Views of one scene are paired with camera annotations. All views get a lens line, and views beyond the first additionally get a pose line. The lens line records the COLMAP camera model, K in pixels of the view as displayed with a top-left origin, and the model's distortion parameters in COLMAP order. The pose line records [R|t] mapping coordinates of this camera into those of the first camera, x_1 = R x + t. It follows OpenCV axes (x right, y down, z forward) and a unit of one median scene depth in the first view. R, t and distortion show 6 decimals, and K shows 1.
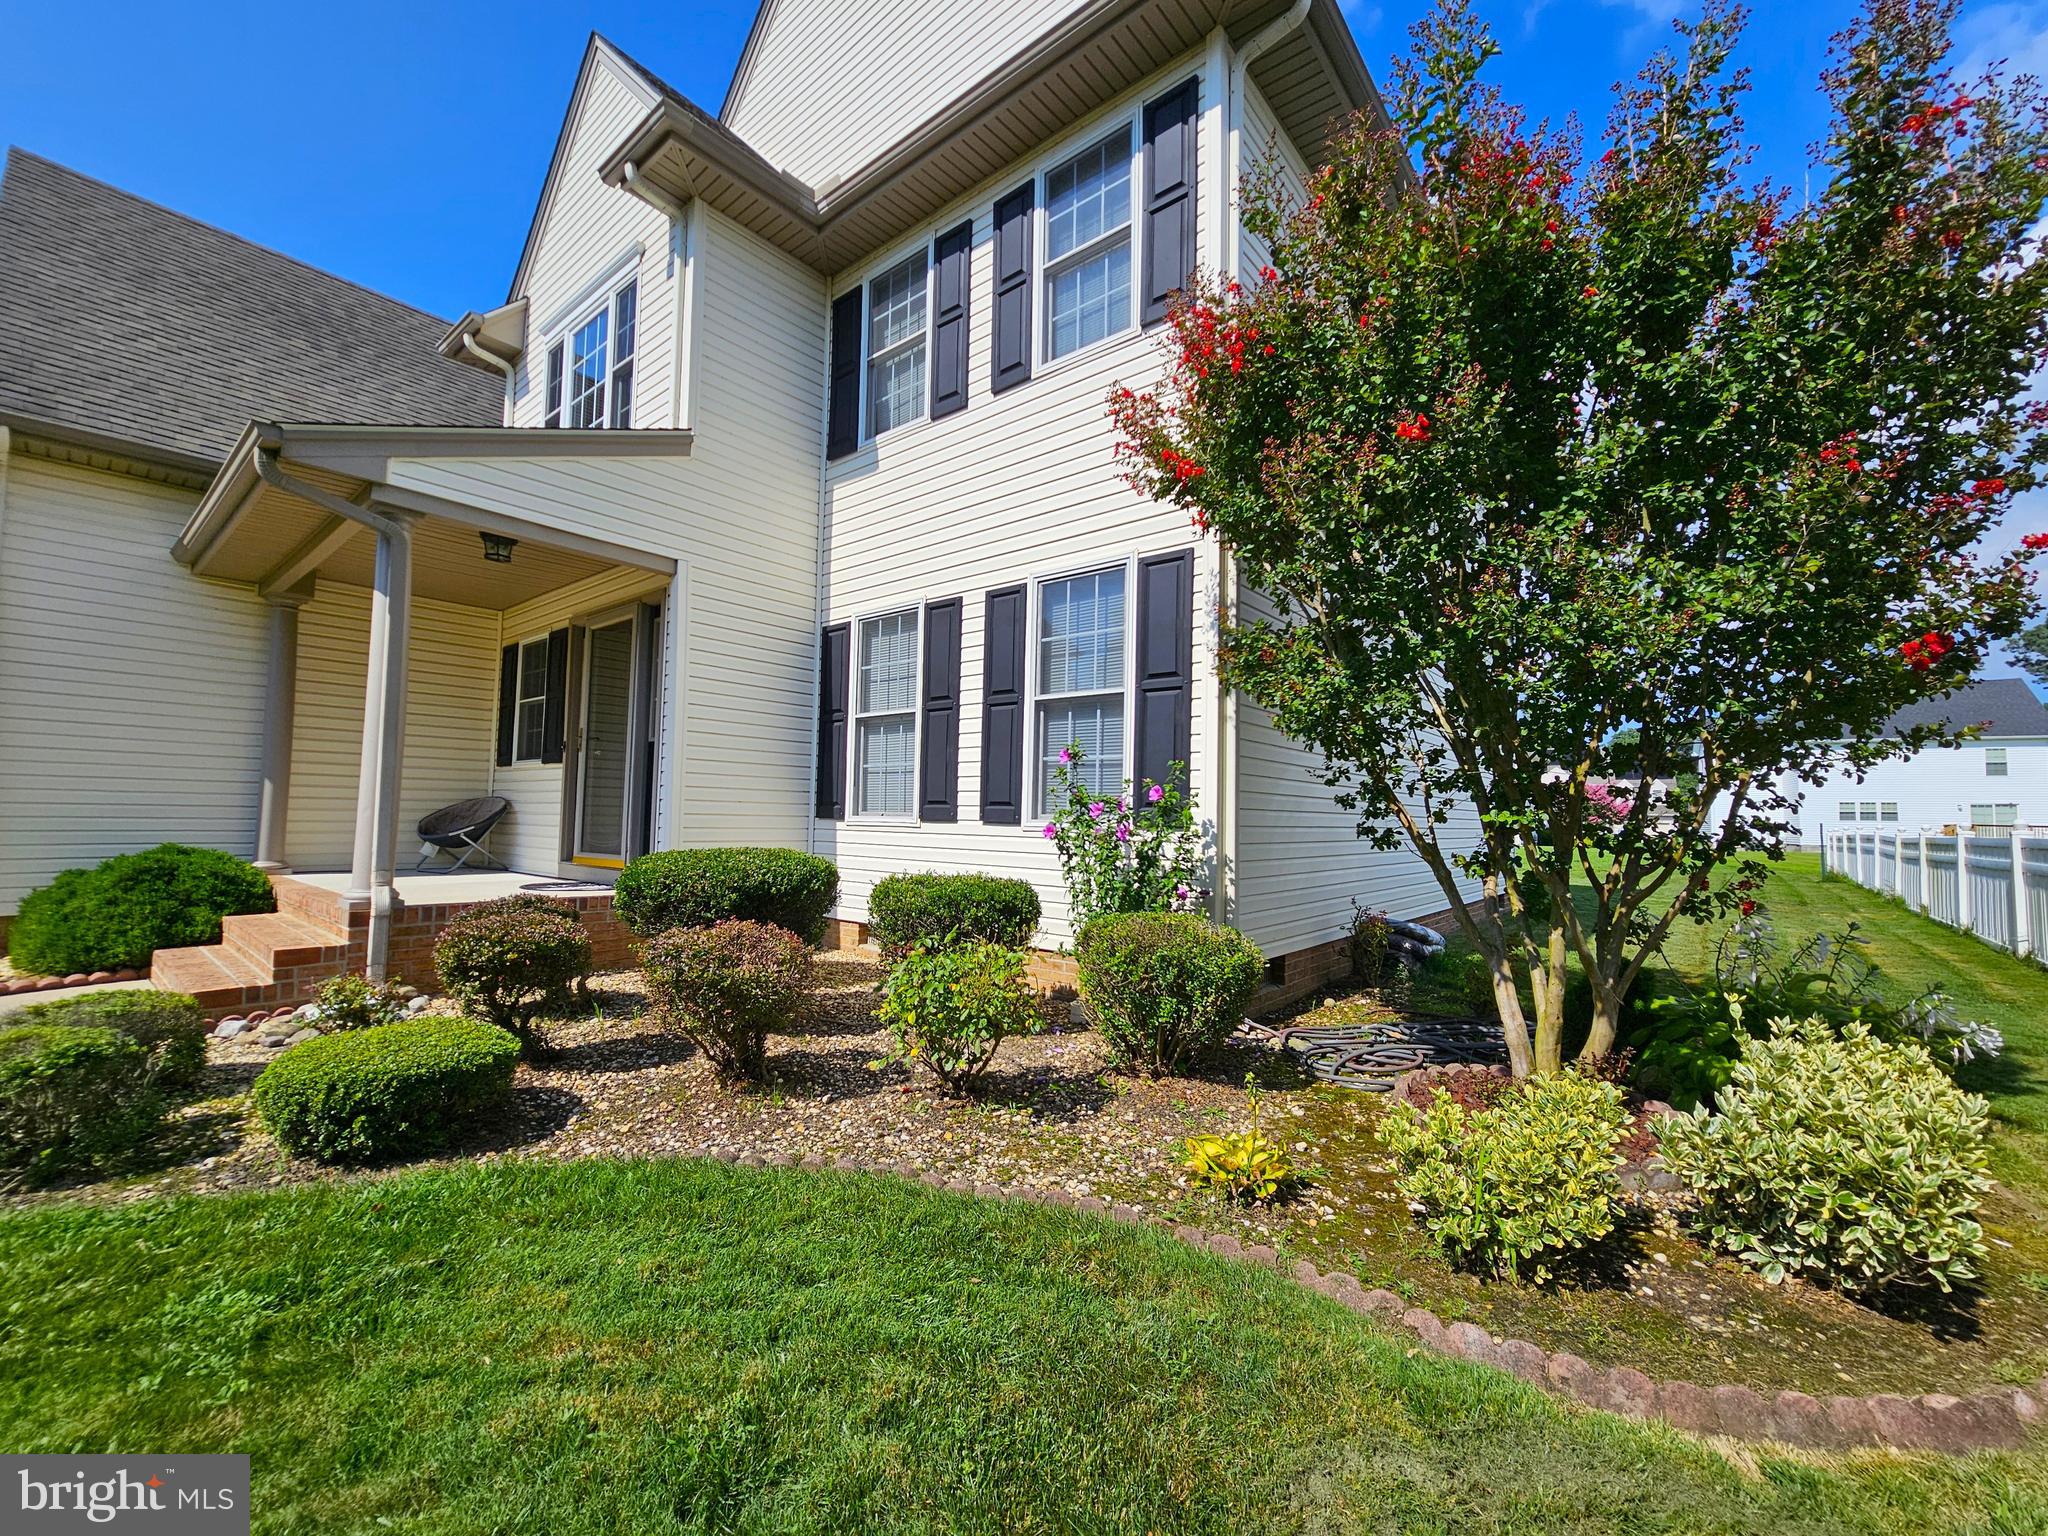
lens RADIAL K [[835.6, 0, 1027.9], [0, 835.6, 774.4], [0, 0, 1]] dist [0.003571, -0.000108]
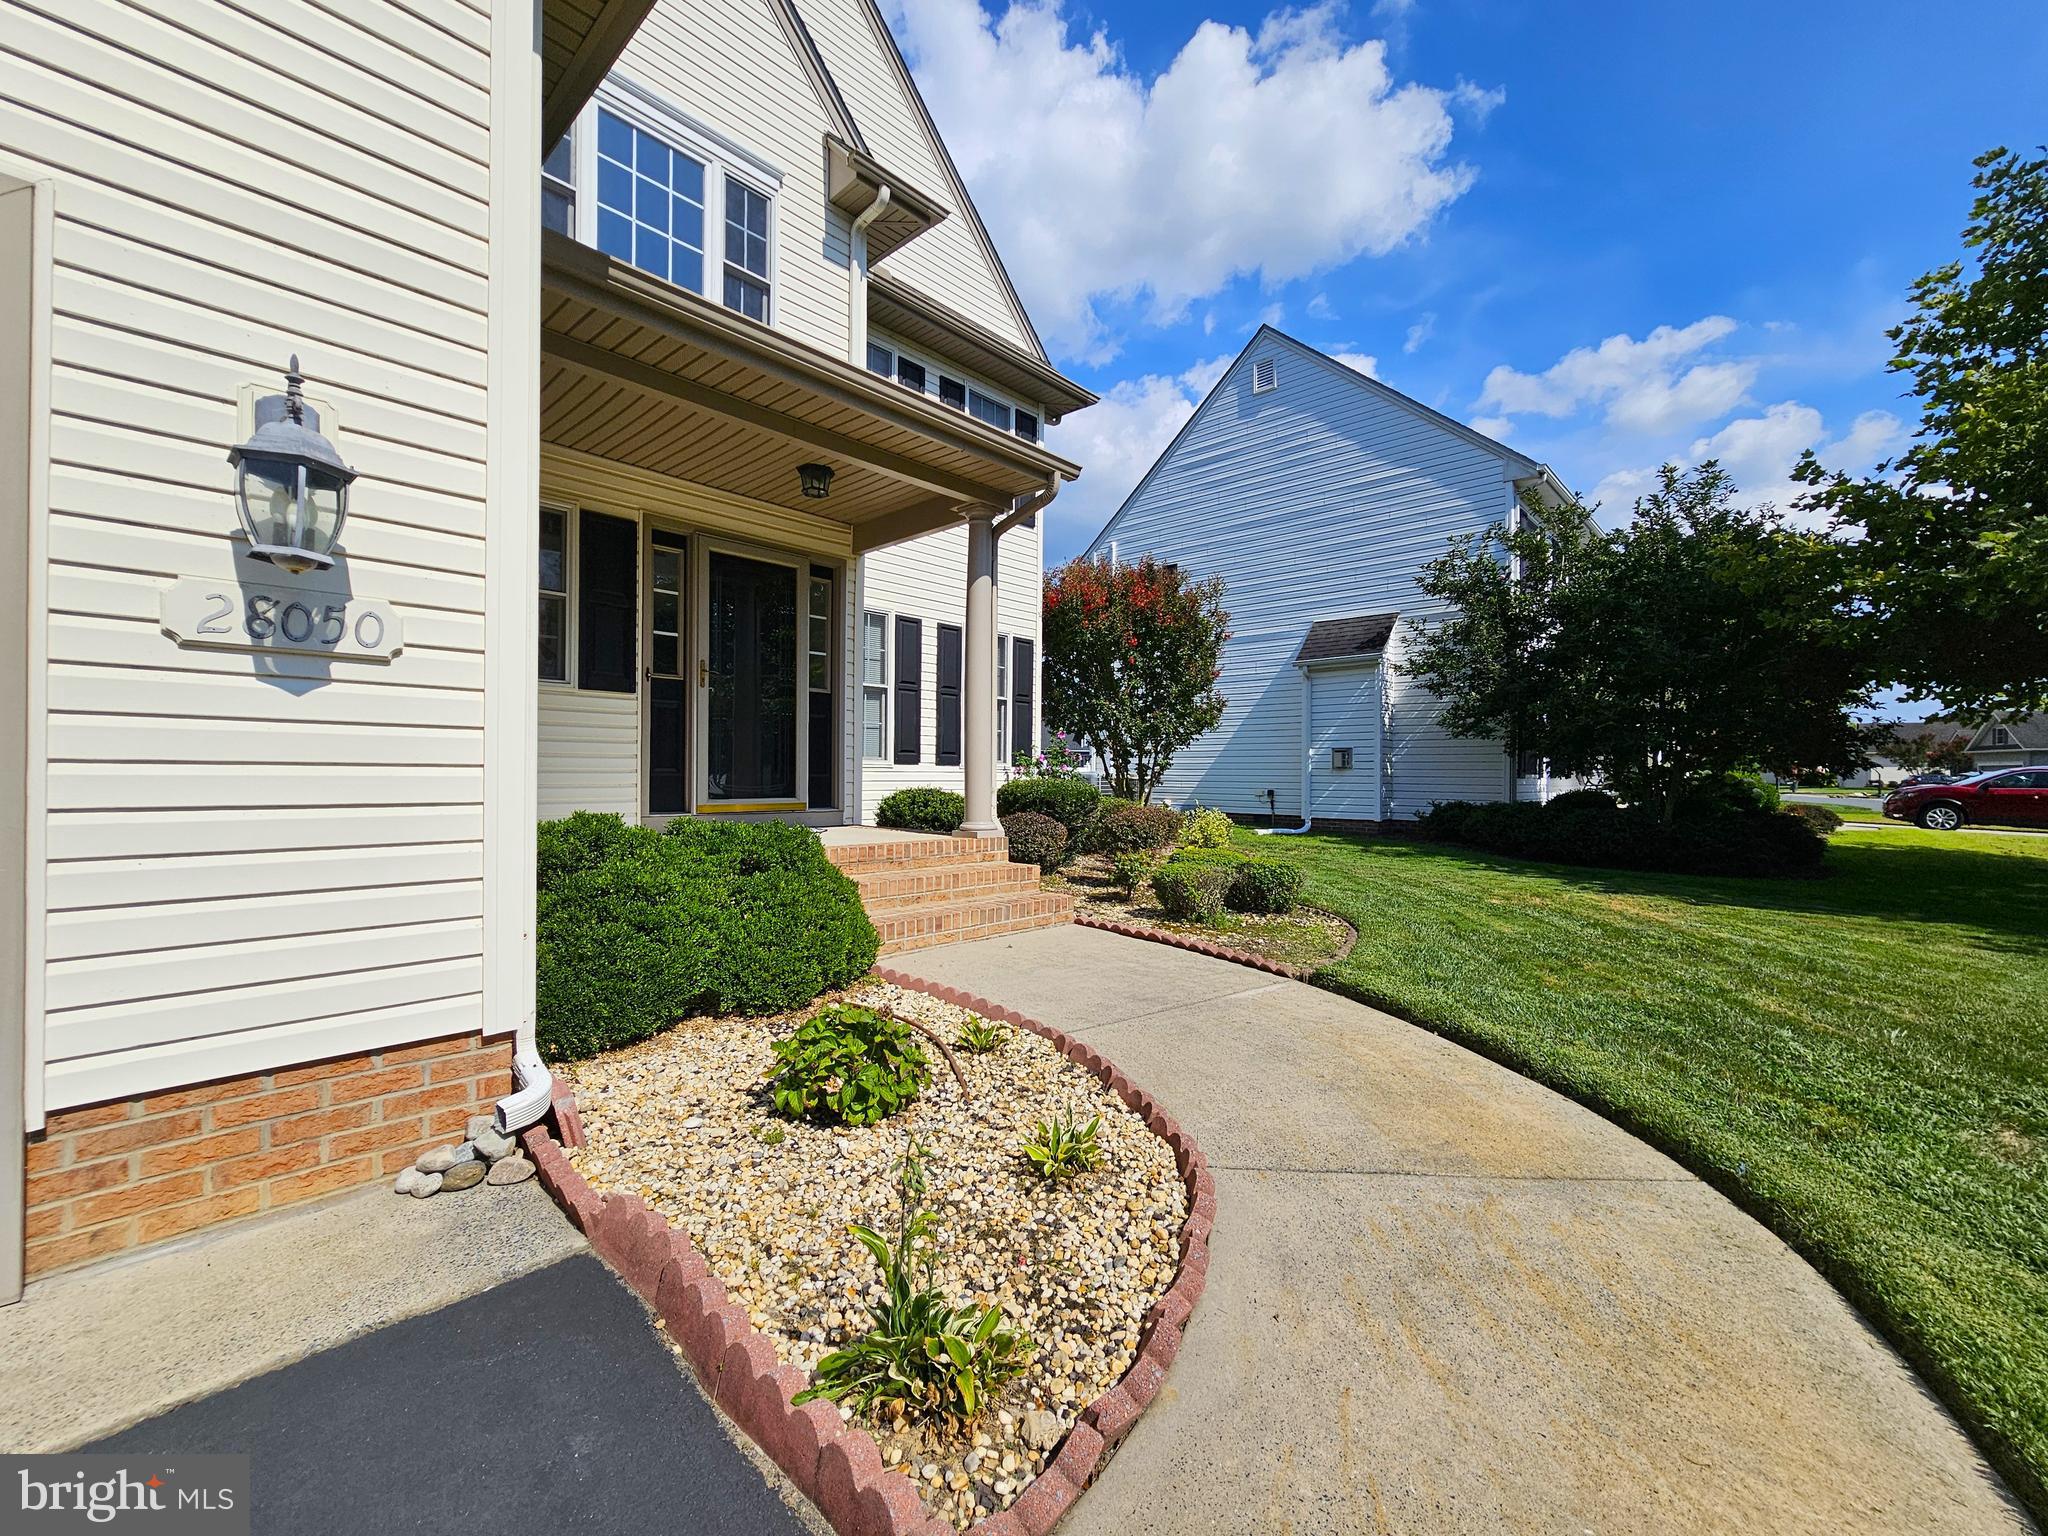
lens RADIAL K [[835.6, 0, 1011.2], [0, 835.6, 776.7], [0, 0, 1]] dist [0.003571, -0.000108]
pose [[0.070170, -0.021942, 0.997294, -1.653645], [-0.061260, 0.997776, 0.026263, 0.028870], [-0.995652, -0.062937, 0.068670, 0.718996]]
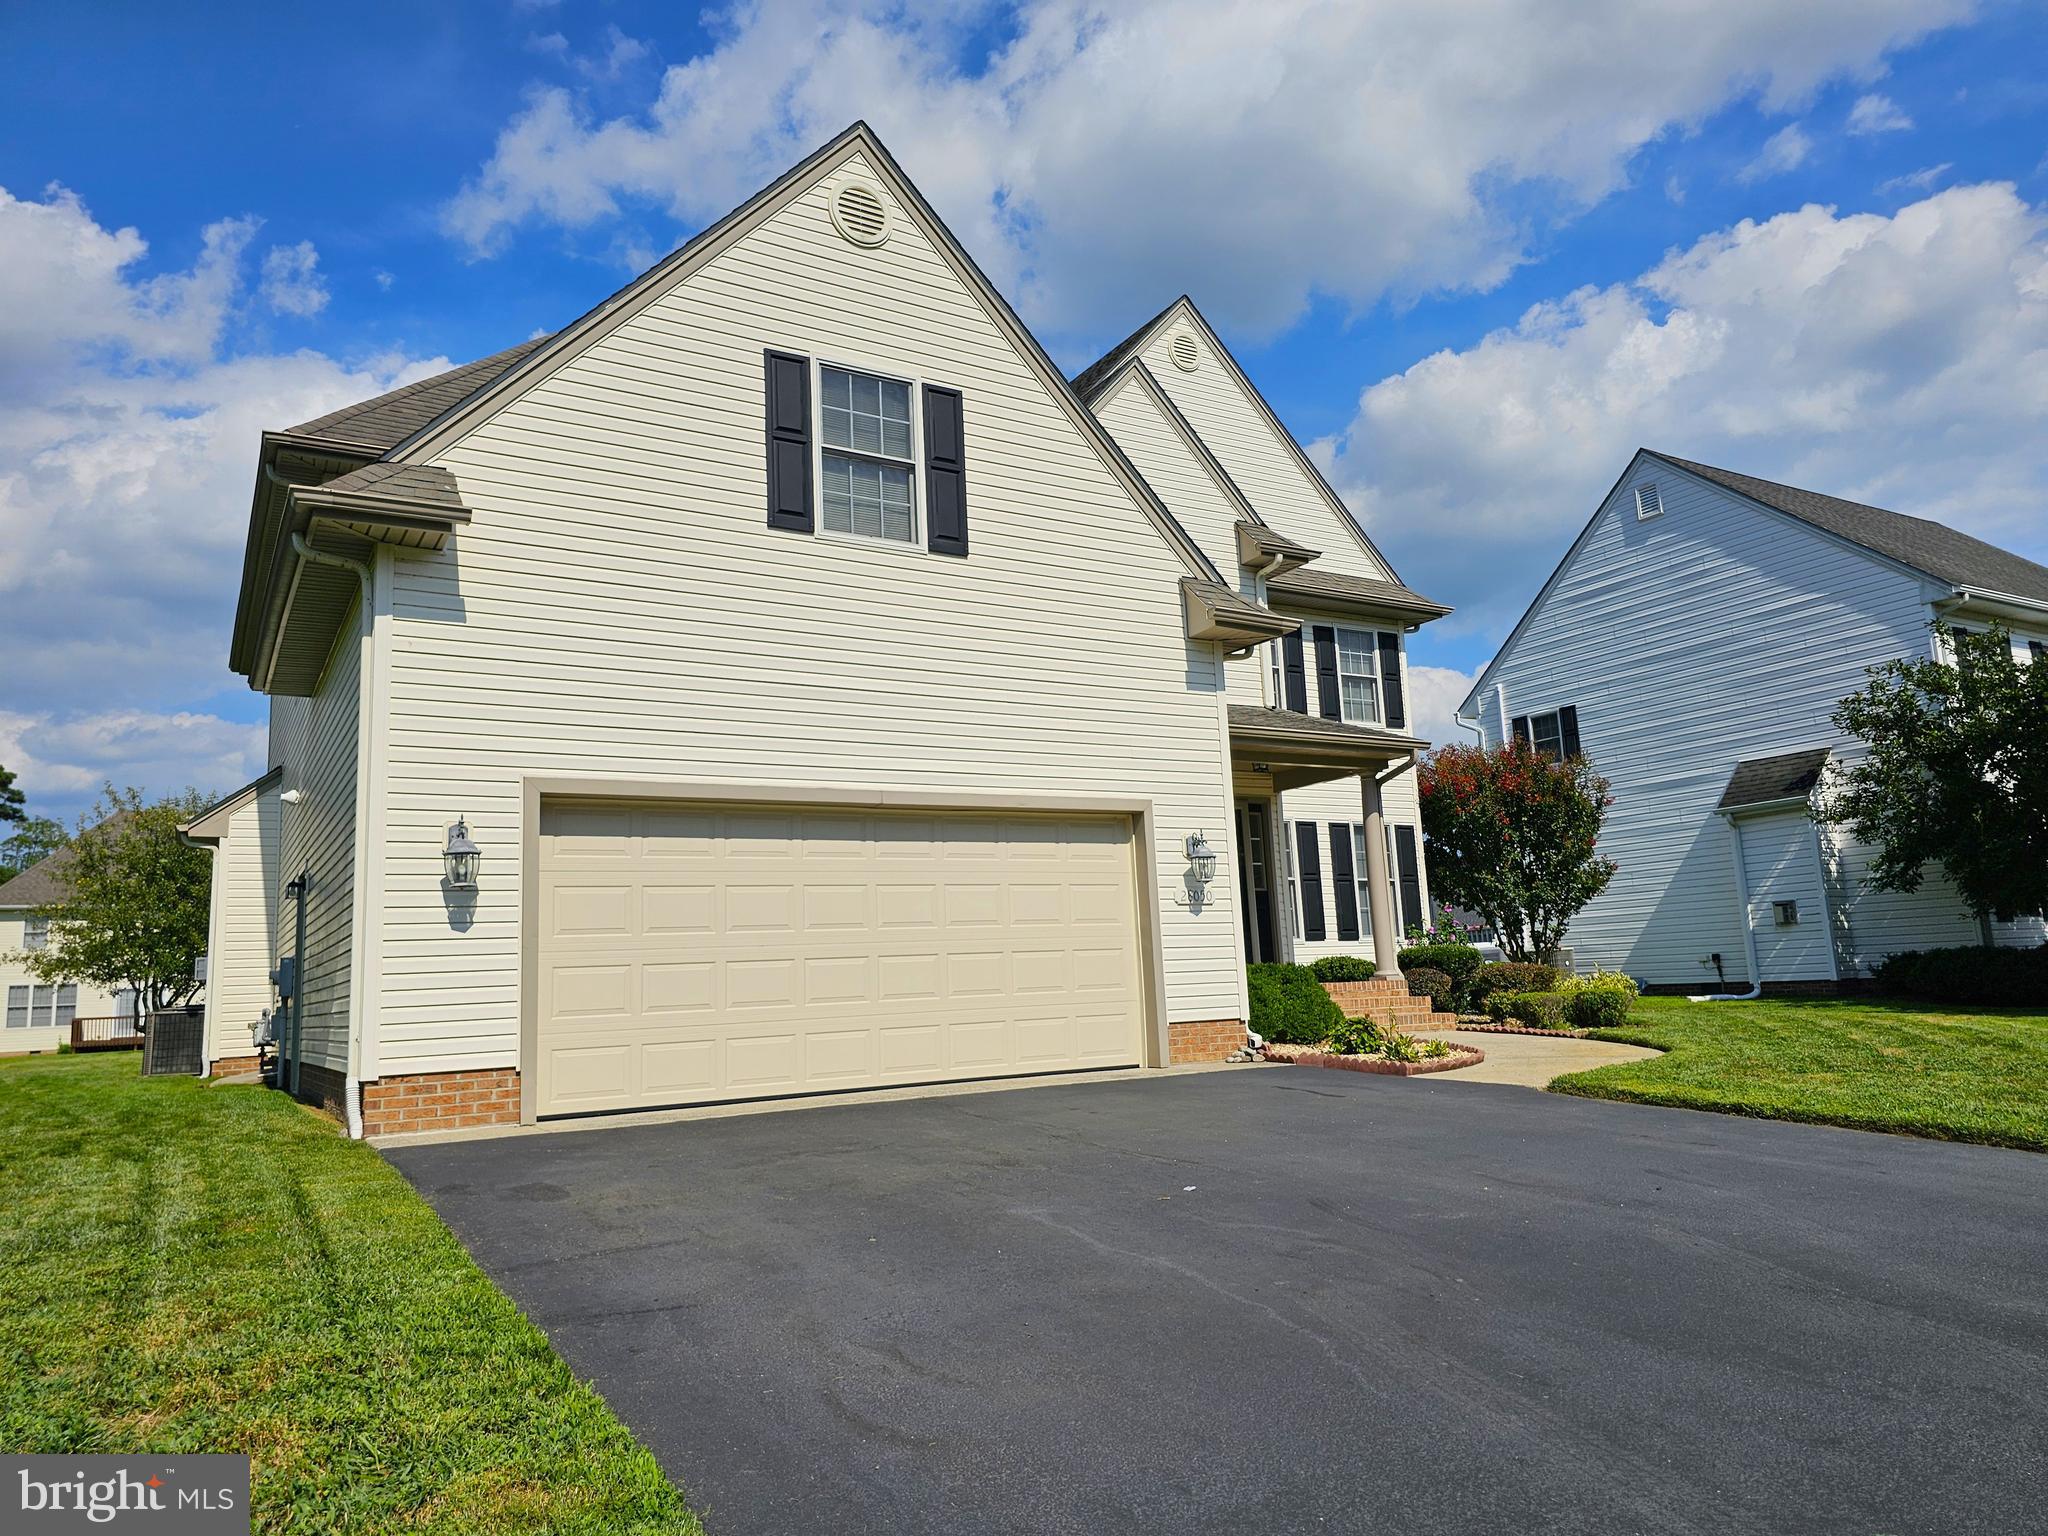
lens RADIAL K [[1376.8, 0, 1023.7], [0, 1376.8, 755.1], [0, 0, 1]] dist [0.057005, -0.049176]
pose [[0.329359, 0.125379, 0.935843, -3.327602], [0.000697, 0.991112, -0.133029, 0.056708], [-0.944205, 0.044466, 0.326344, 0.603464]]
